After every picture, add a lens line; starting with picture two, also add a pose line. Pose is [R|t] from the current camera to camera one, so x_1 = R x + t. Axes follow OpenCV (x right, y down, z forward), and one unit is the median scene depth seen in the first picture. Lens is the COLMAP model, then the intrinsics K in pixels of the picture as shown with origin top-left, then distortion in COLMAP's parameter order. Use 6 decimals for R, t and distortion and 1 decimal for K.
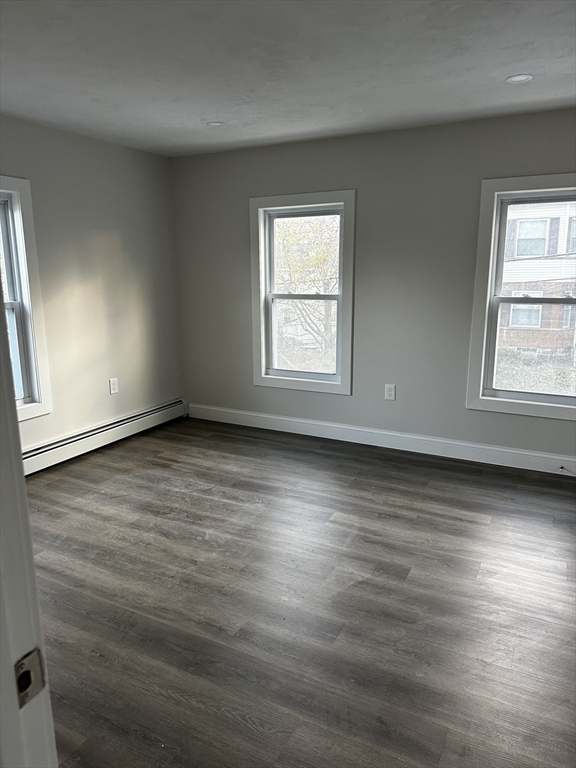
lens RADIAL K [[541.7, 0, 288.0], [0, 541.7, 384.0], [0, 0, 1]] dist [-0.005187, -0.004010]
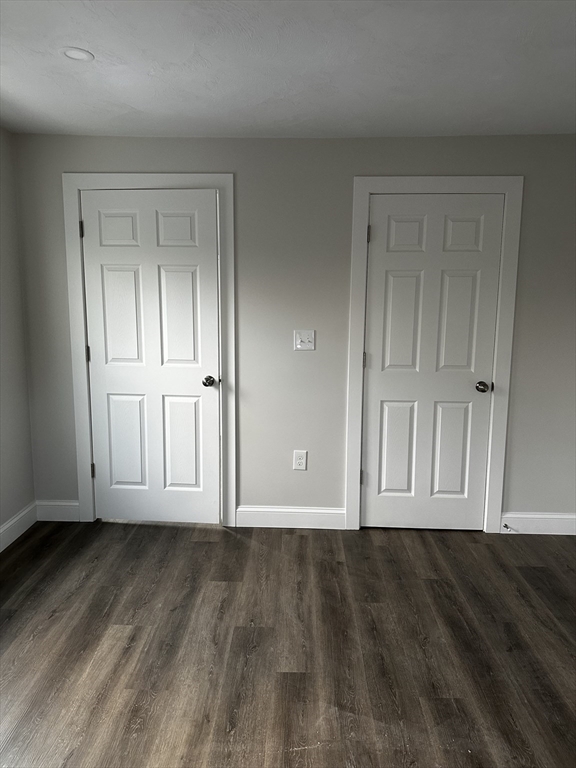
lens RADIAL K [[541.7, 0, 288.0], [0, 541.7, 384.0], [0, 0, 1]] dist [-0.005187, -0.004010]
pose [[-0.442142, -0.138844, 0.886134, -0.451485], [0.180178, 0.954059, 0.239388, -0.272011], [-0.878662, 0.265505, -0.396813, 1.247963]]
